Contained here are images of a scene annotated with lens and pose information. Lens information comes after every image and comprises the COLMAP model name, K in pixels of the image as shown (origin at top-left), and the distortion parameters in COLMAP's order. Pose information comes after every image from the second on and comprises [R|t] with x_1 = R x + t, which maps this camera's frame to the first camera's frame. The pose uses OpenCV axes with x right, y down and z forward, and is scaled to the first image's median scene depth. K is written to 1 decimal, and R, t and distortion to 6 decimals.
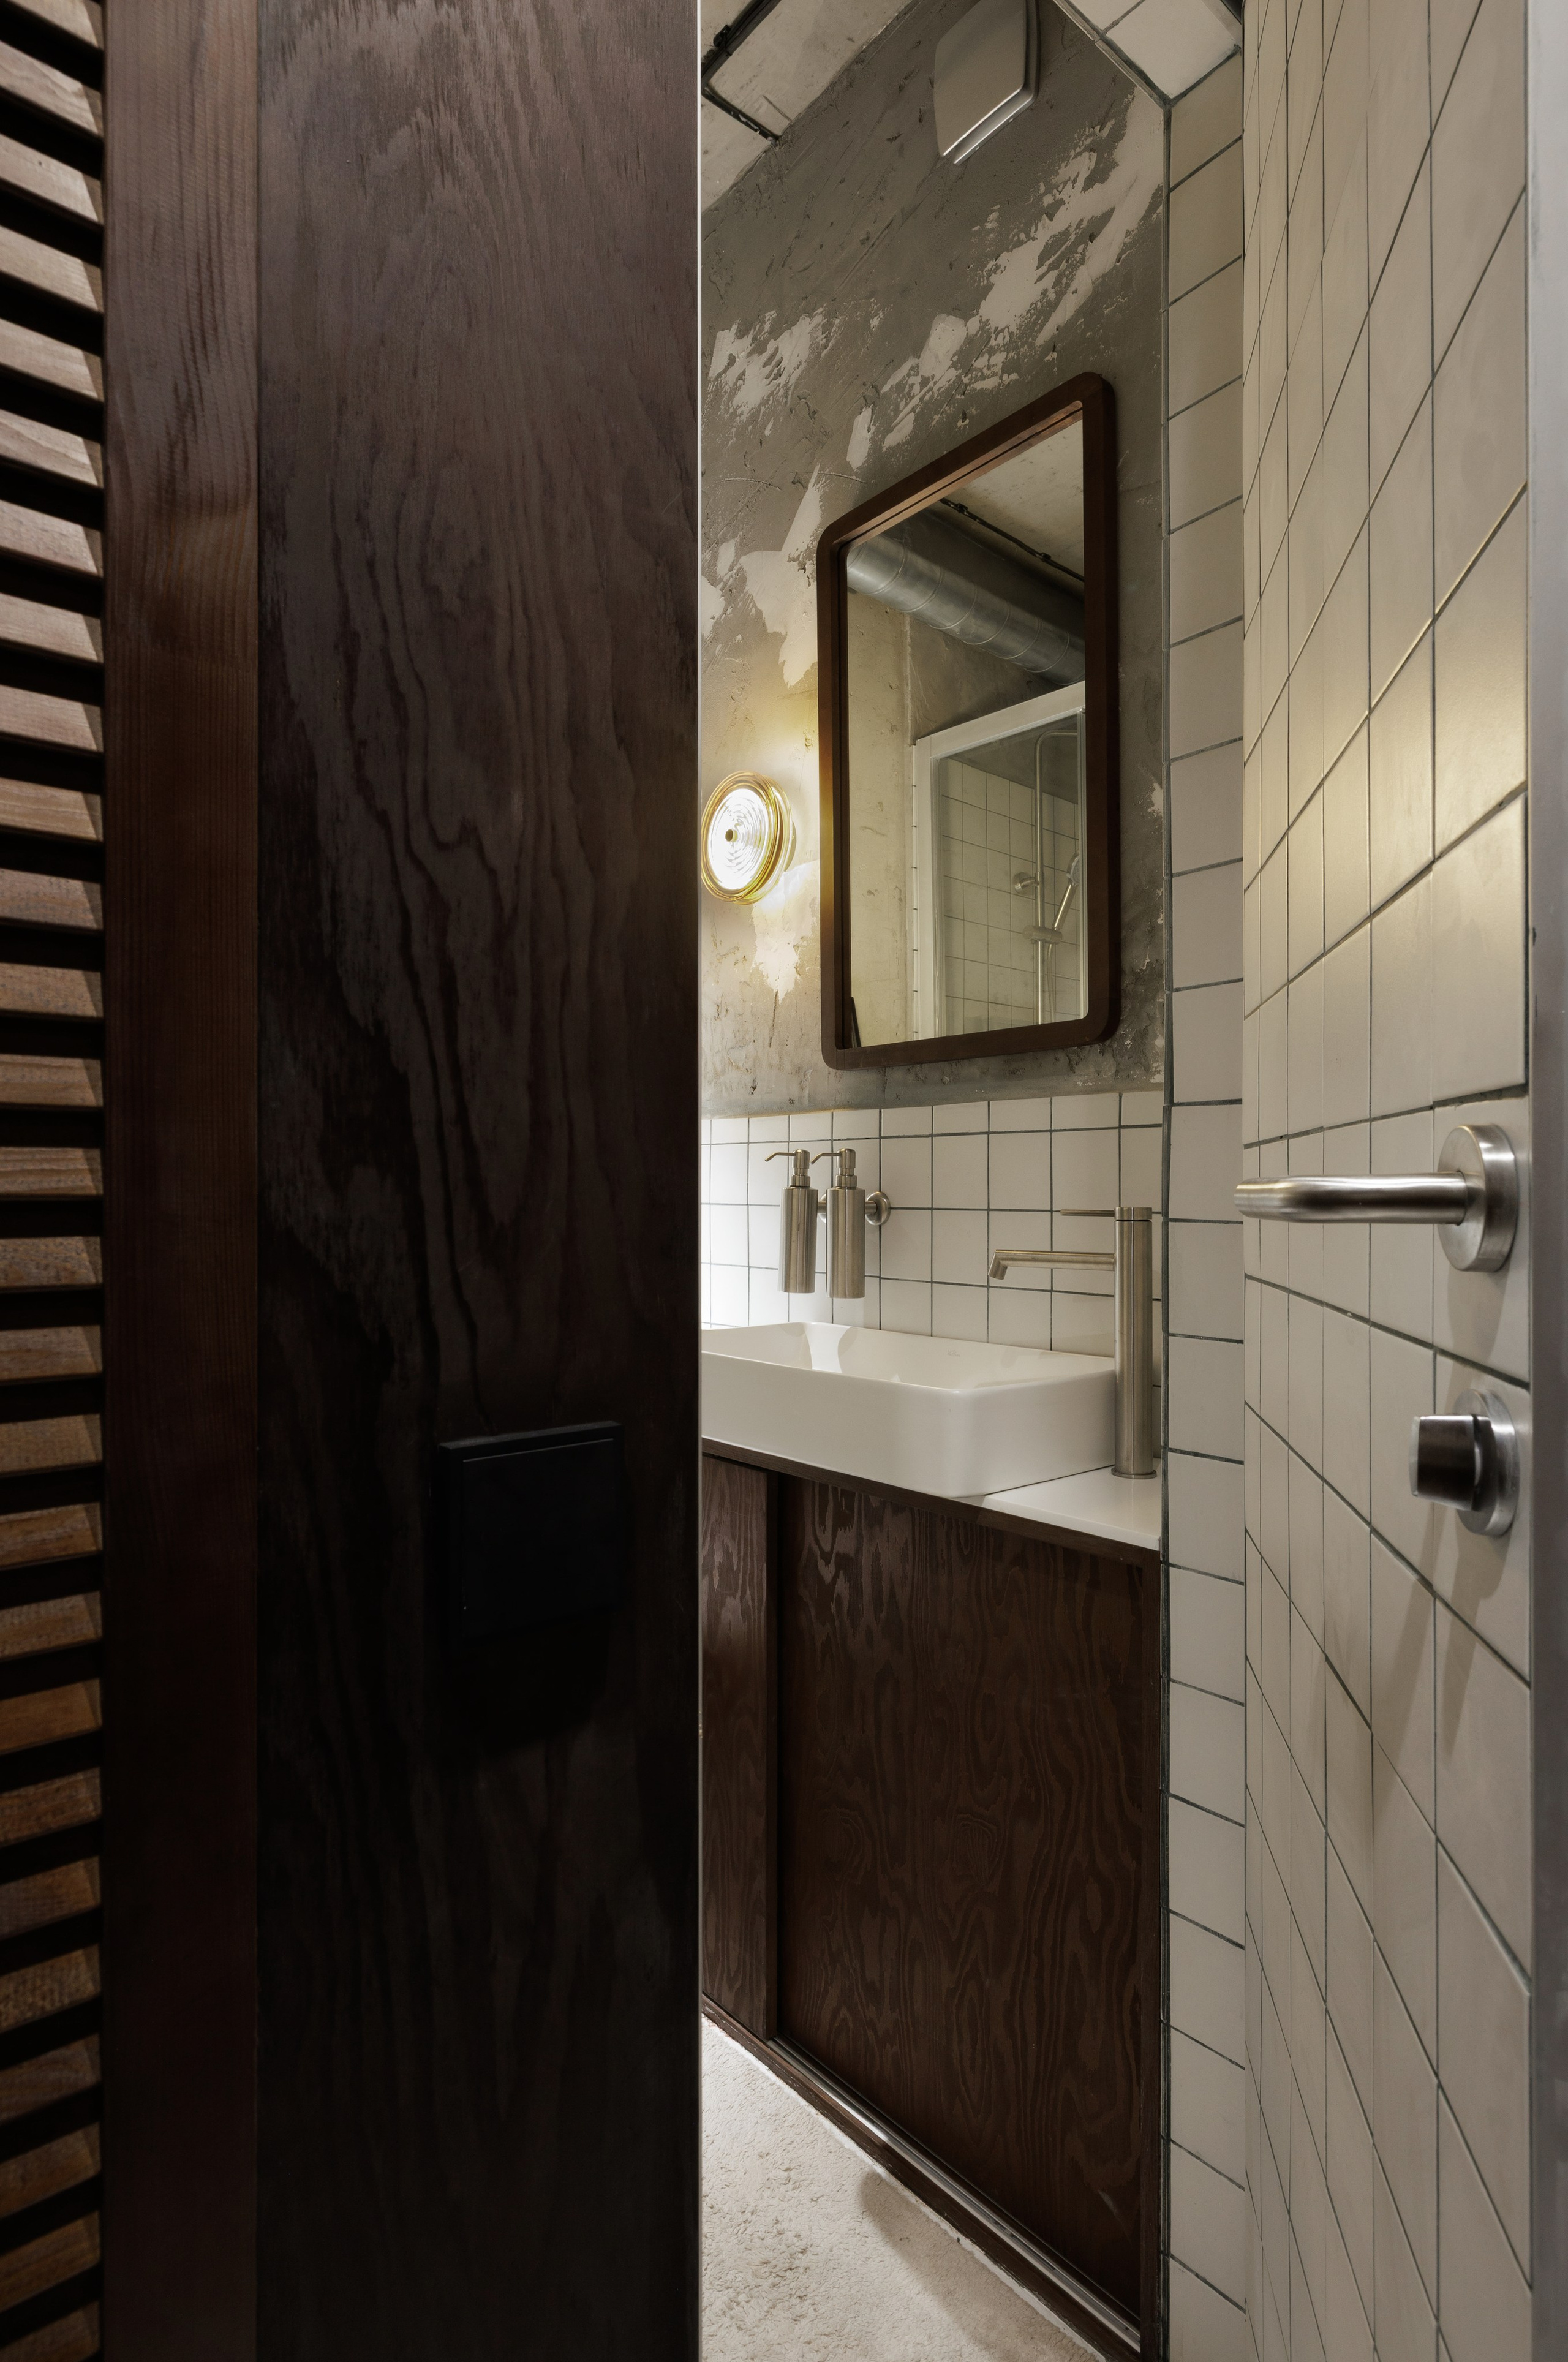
lens RADIAL K [[1227.4, 0, 782.5], [0, 1227.4, 1185.1], [0, 0, 1]] dist [-0.000831, -0.000661]
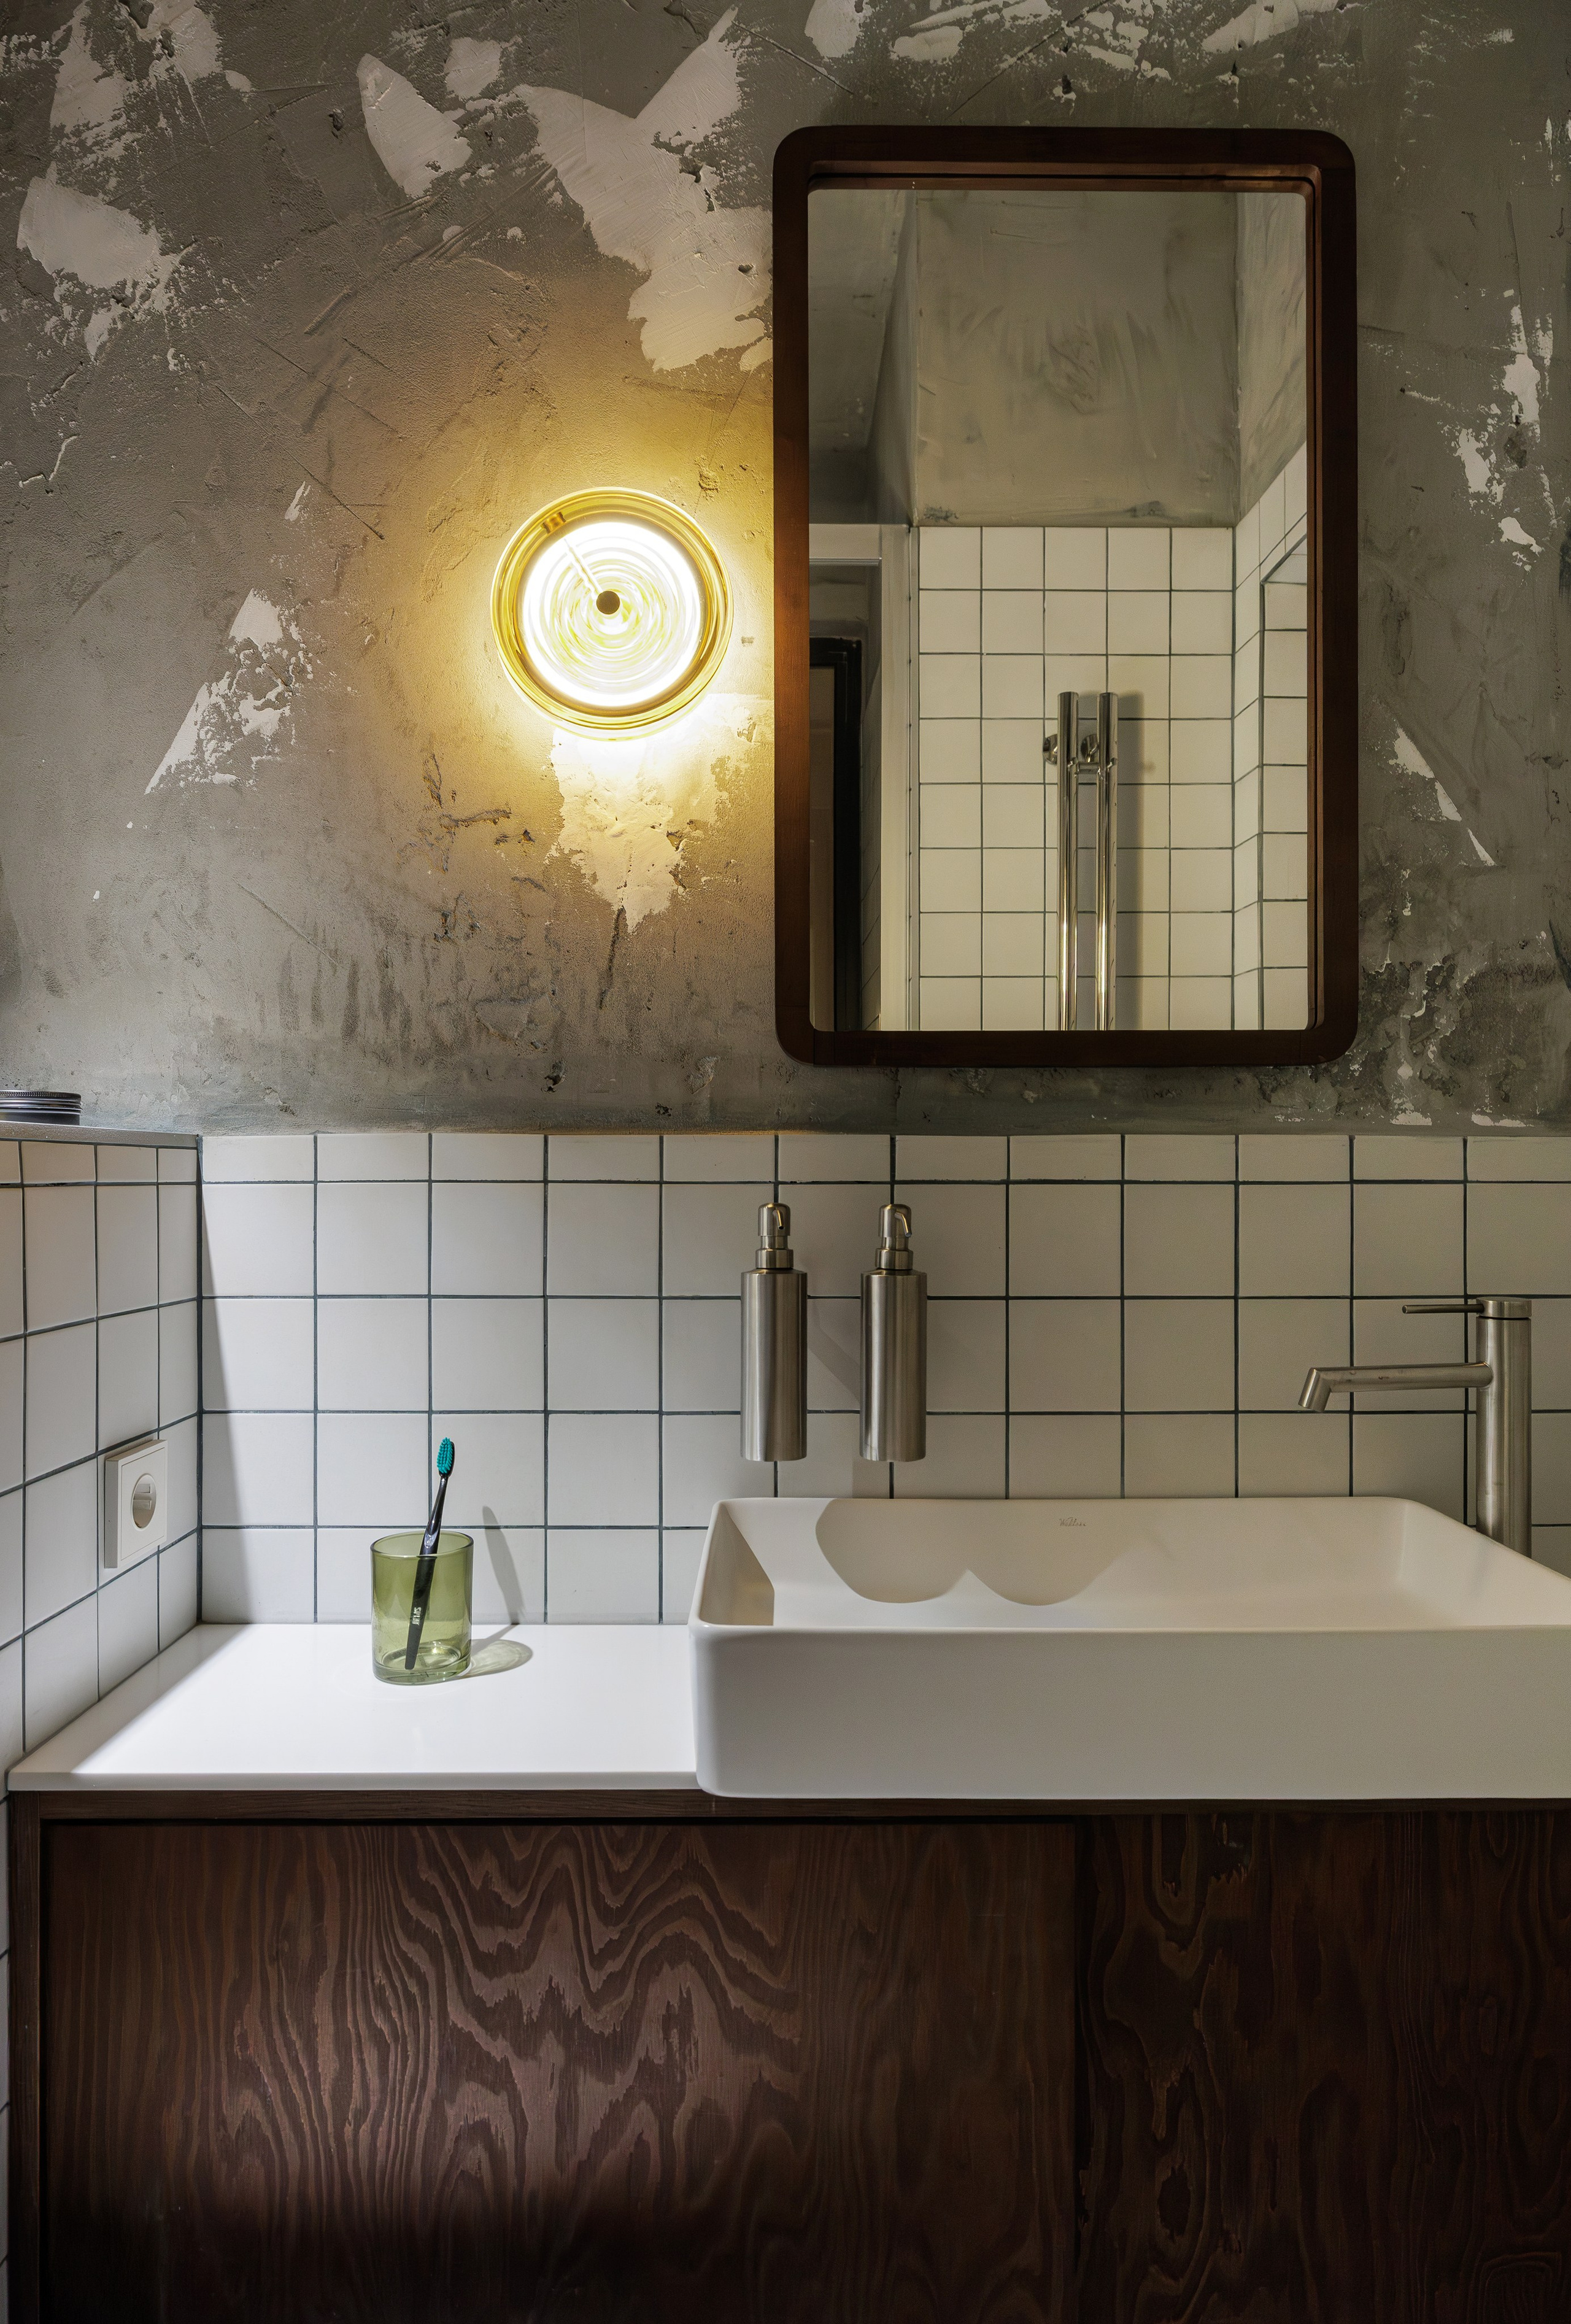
lens RADIAL K [[1375.8, 0, 785.5], [0, 1375.8, 1167.5], [0, 0, 1]] dist [-0.005008, 0.002933]
pose [[0.644001, 0.002413, 0.765021, -0.490680], [-0.000942, 0.999997, -0.002361, -0.045654], [-0.765024, 0.000800, 0.644001, 0.621841]]
